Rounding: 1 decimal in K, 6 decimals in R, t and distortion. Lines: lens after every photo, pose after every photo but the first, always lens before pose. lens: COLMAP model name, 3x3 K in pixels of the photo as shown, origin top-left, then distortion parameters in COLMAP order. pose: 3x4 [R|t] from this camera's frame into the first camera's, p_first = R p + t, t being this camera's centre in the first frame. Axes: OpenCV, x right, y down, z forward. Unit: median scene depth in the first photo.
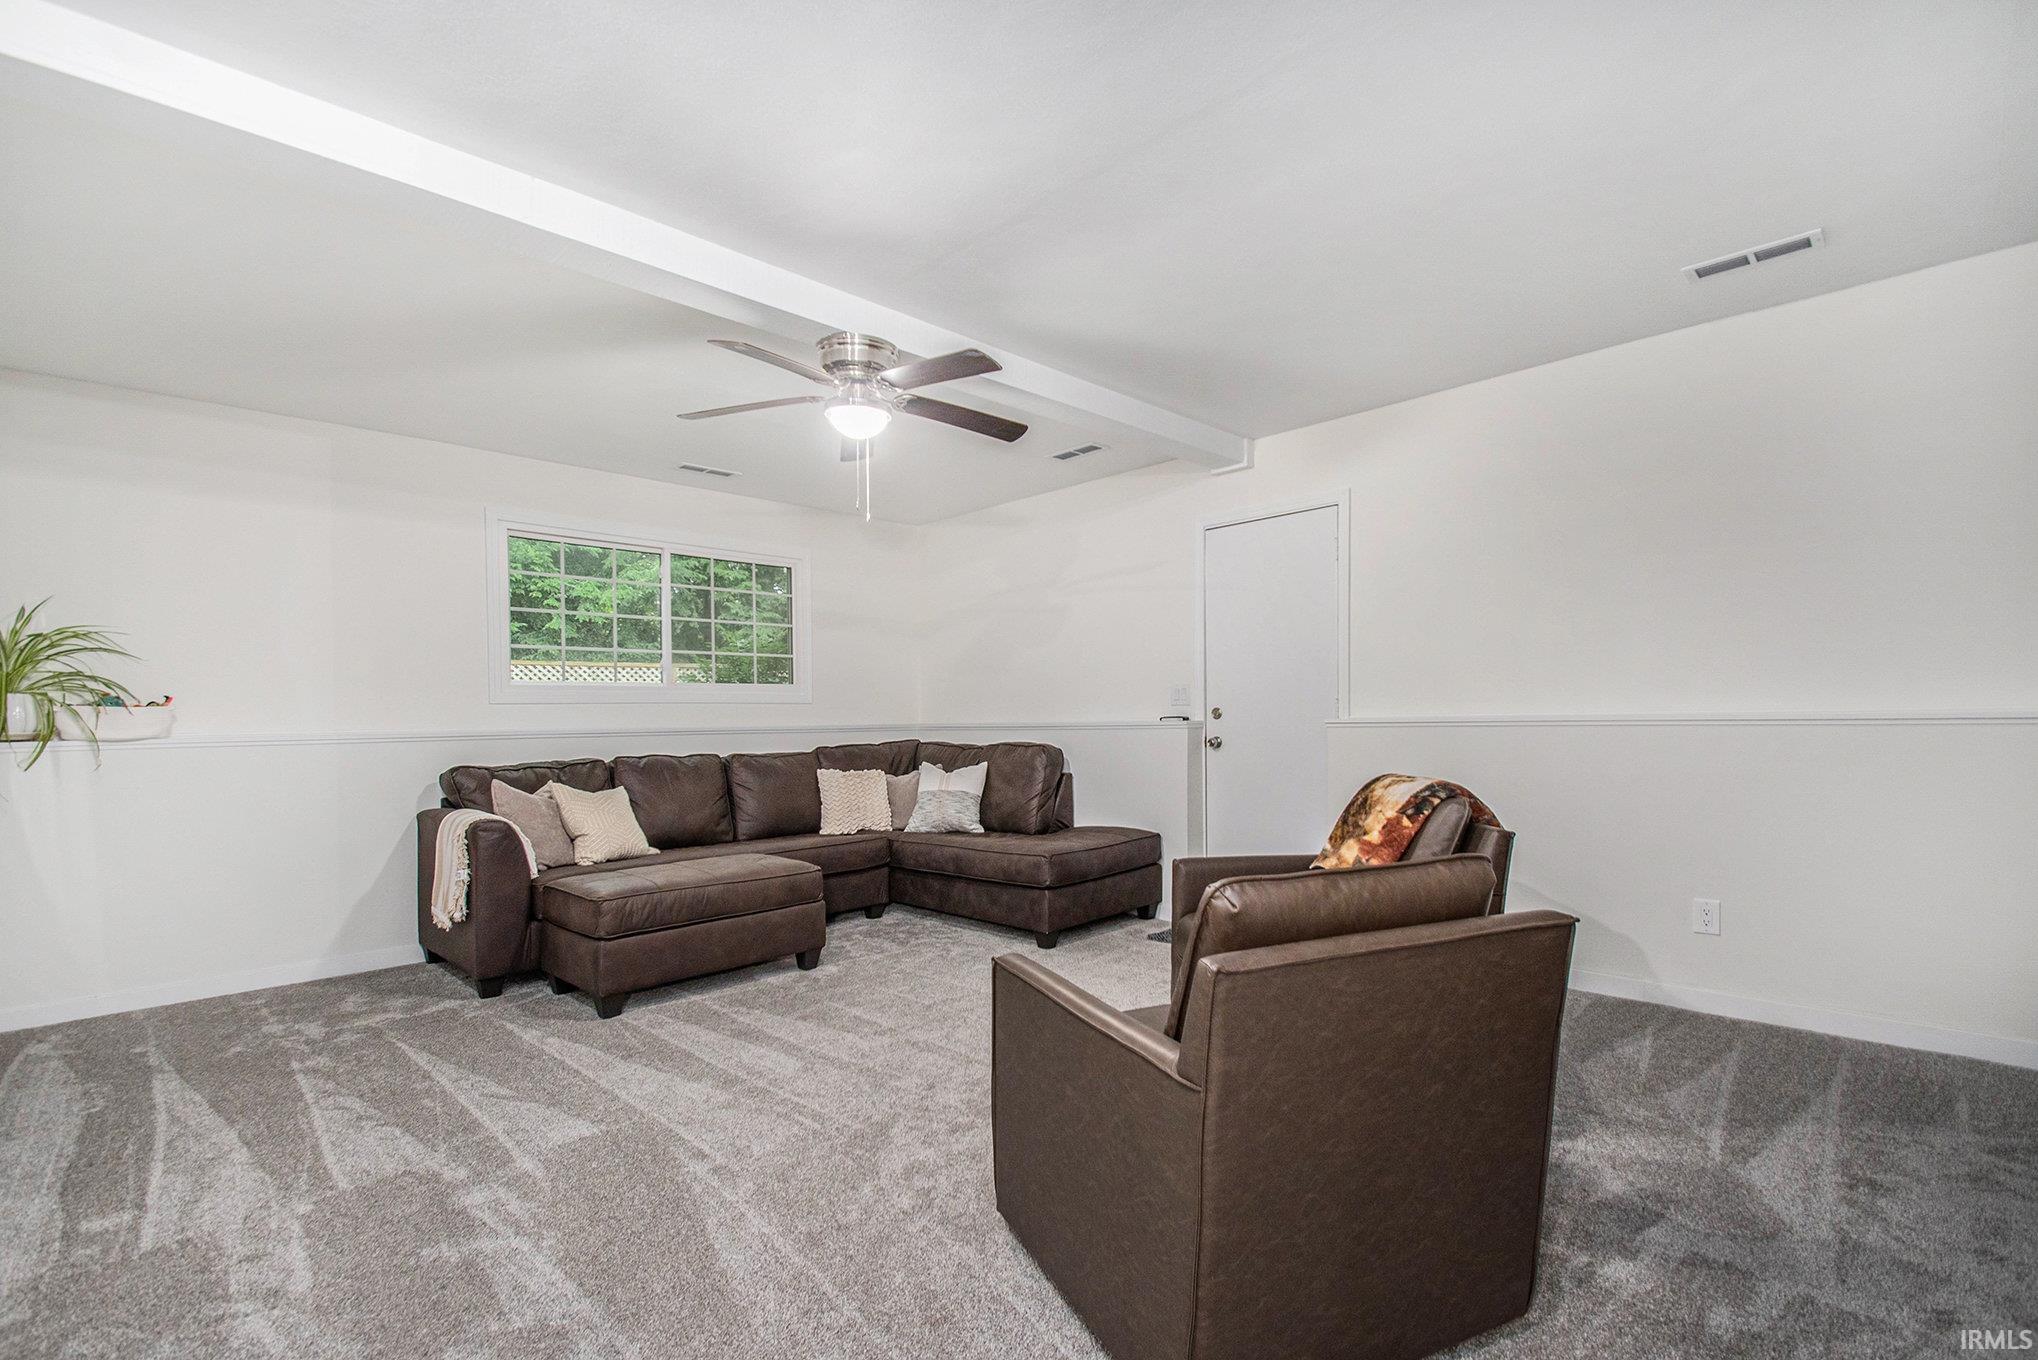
lens RADIAL K [[911.7, 0, 1015.9], [0, 911.7, 717.5], [0, 0, 1]] dist [0.016747, -0.013866]
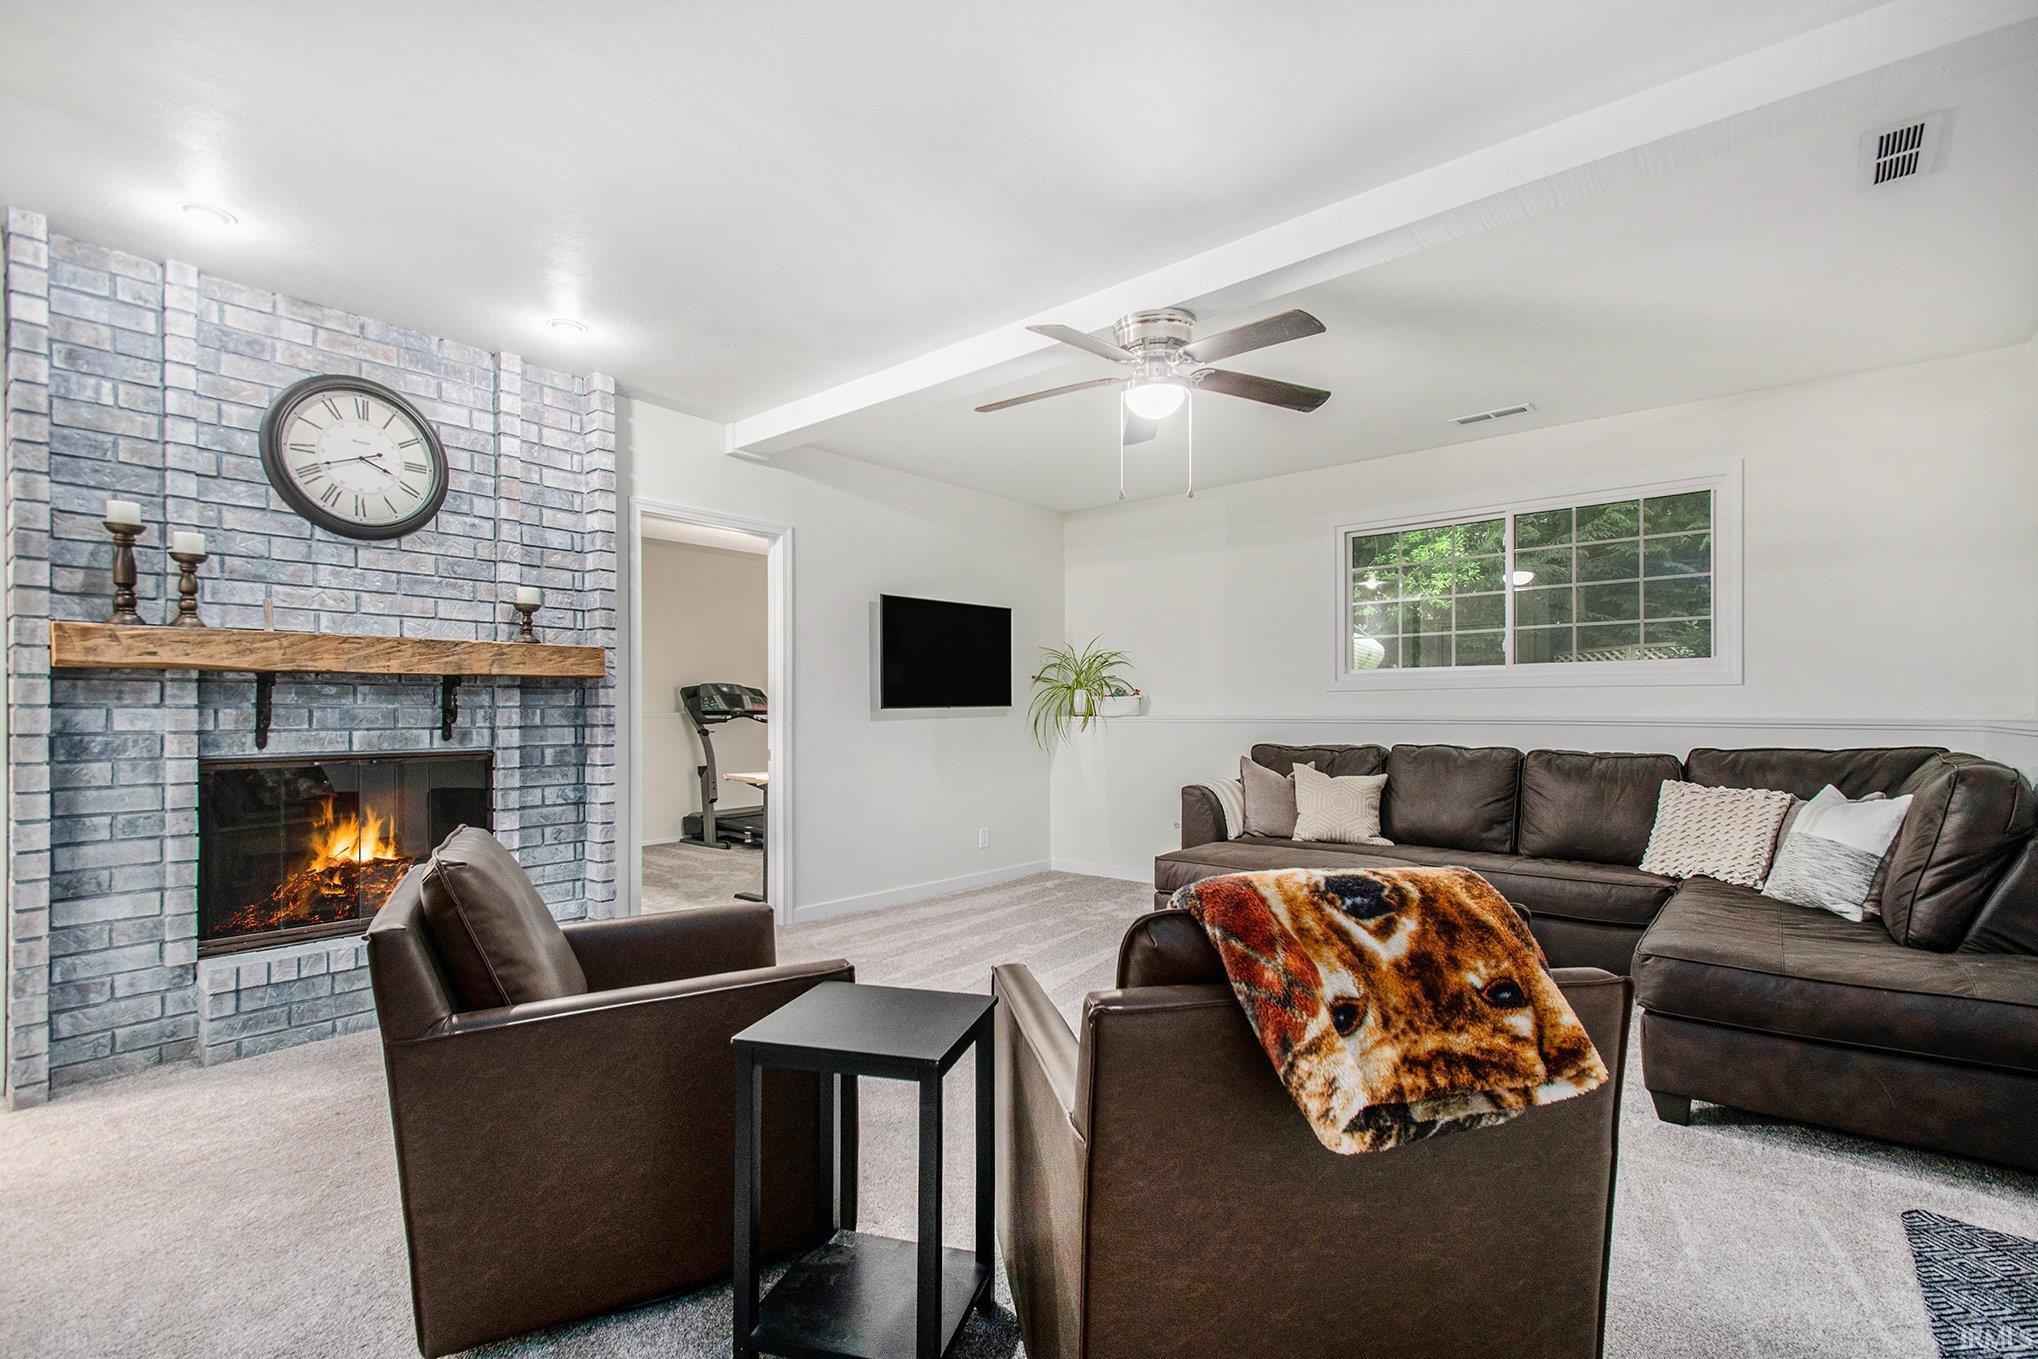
lens RADIAL K [[911.7, 0, 1015.9], [0, 911.7, 717.0], [0, 0, 1]] dist [0.016747, -0.013866]
pose [[0.090905, 0.022377, -0.995608, 0.501131], [0.001812, 0.999742, 0.022635, -0.009173], [0.995858, -0.003862, 0.090841, 0.499911]]
